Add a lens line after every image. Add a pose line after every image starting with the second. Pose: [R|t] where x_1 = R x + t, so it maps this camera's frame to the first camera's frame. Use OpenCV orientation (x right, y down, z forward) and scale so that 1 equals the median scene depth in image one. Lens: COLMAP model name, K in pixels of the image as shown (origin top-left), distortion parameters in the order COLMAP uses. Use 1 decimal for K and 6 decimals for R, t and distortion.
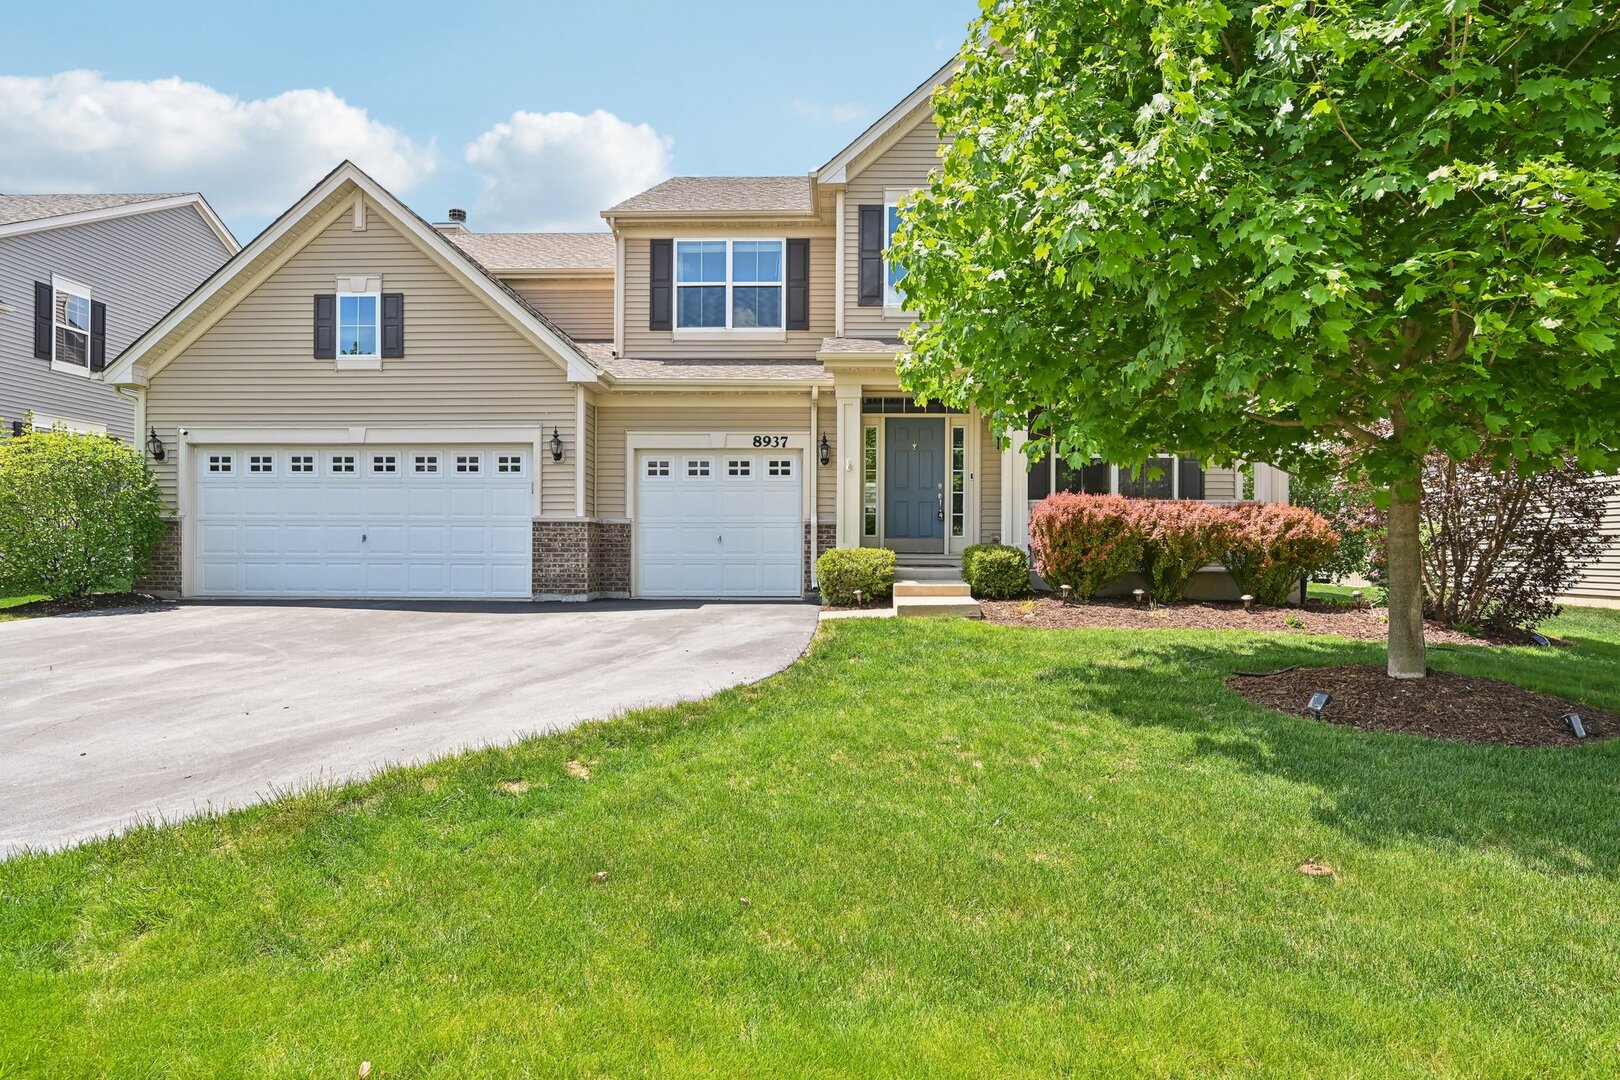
lens RADIAL K [[912.5, 0, 810.0], [0, 912.5, 540.0], [0, 0, 1]] dist [0.002347, 0.000199]
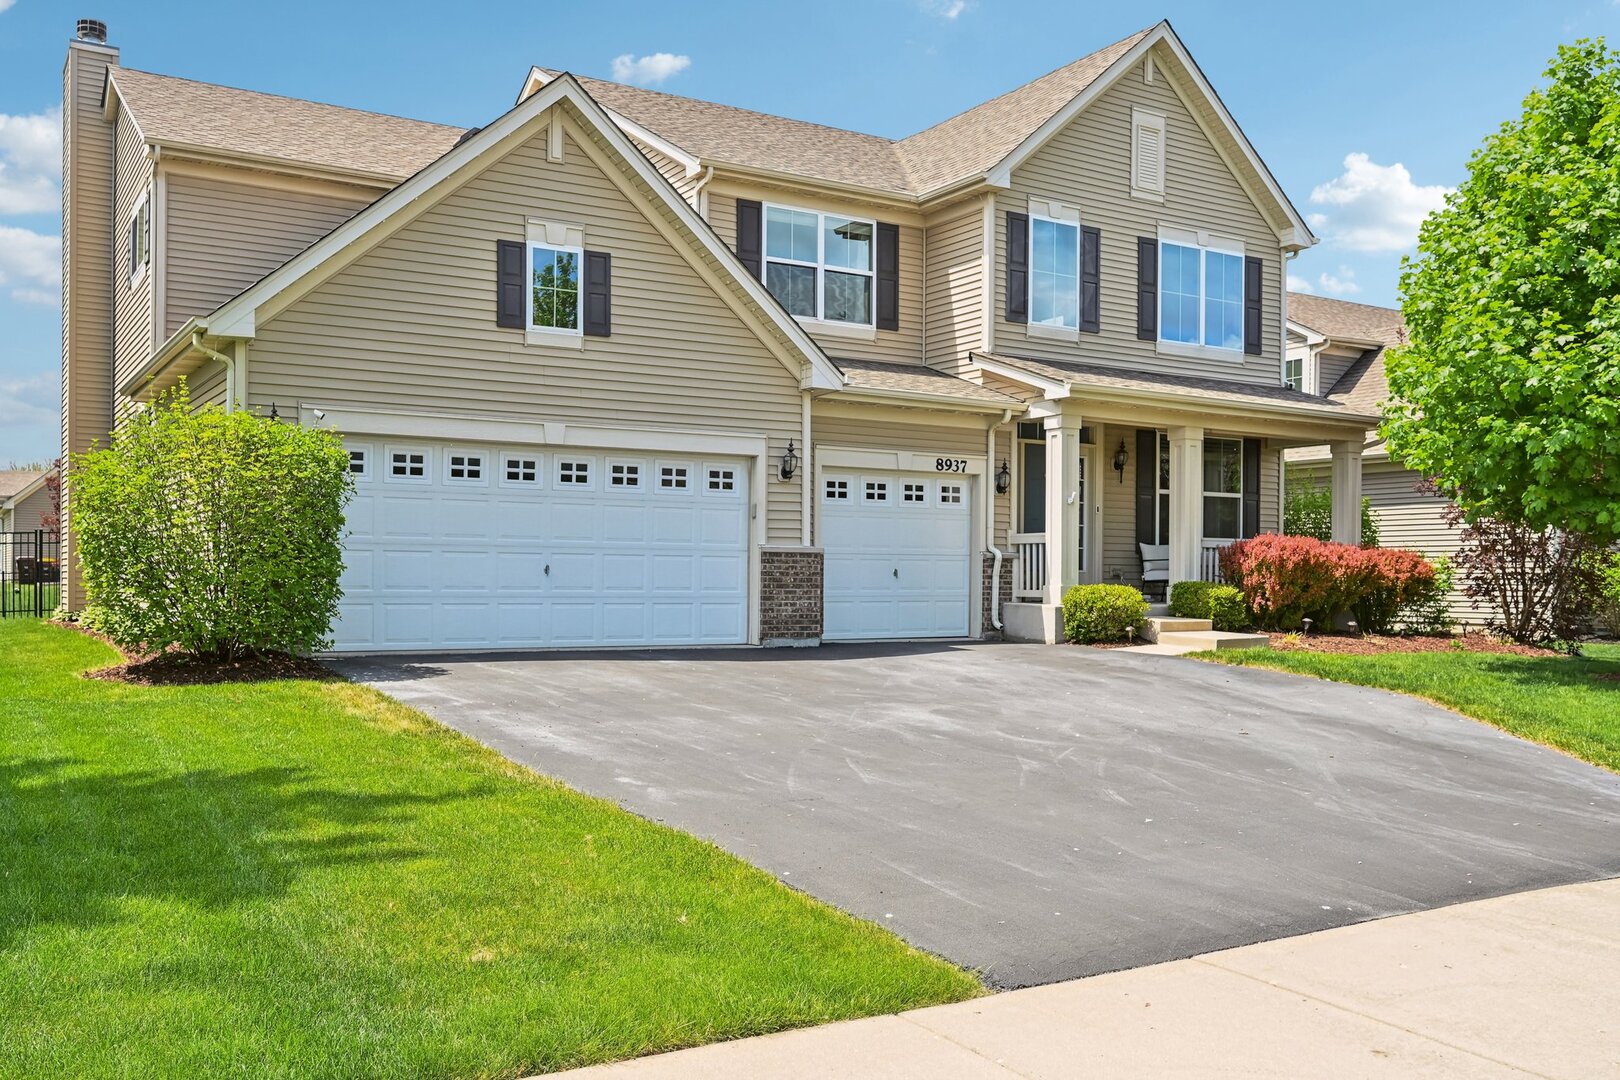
lens RADIAL K [[1428.7, 0, 804.6], [0, 1428.7, 578.8], [0, 0, 1]] dist [0.000305, -0.007861]
pose [[0.836374, 0.003288, 0.548149, -0.956666], [-0.009381, 0.999921, 0.008317, -0.006424], [-0.548078, -0.012098, 0.836339, -0.103151]]
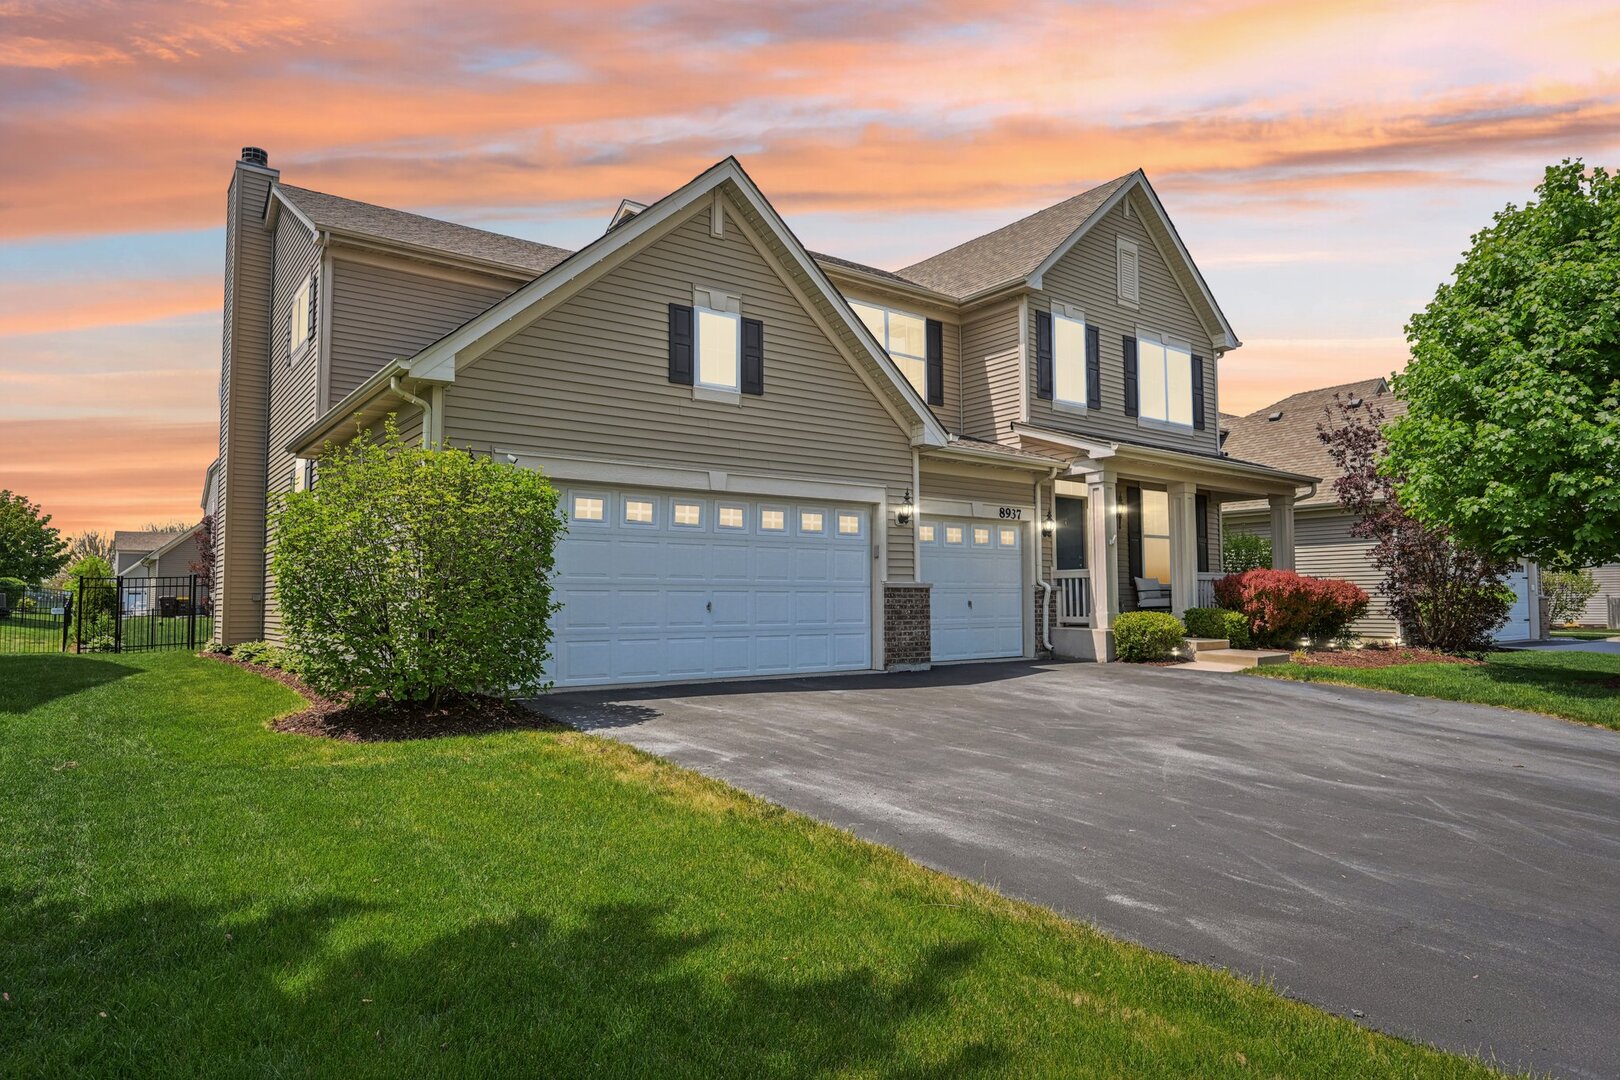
lens RADIAL K [[958.0, 0, 810.0], [0, 958.0, 540.0], [0, 0, 1]] dist [-0.000600, 0.000311]
pose [[0.778916, 0.035126, 0.626144, -0.956638], [0.002014, 0.998285, -0.058507, -0.010929], [-0.627125, 0.046833, 0.777509, 0.273963]]
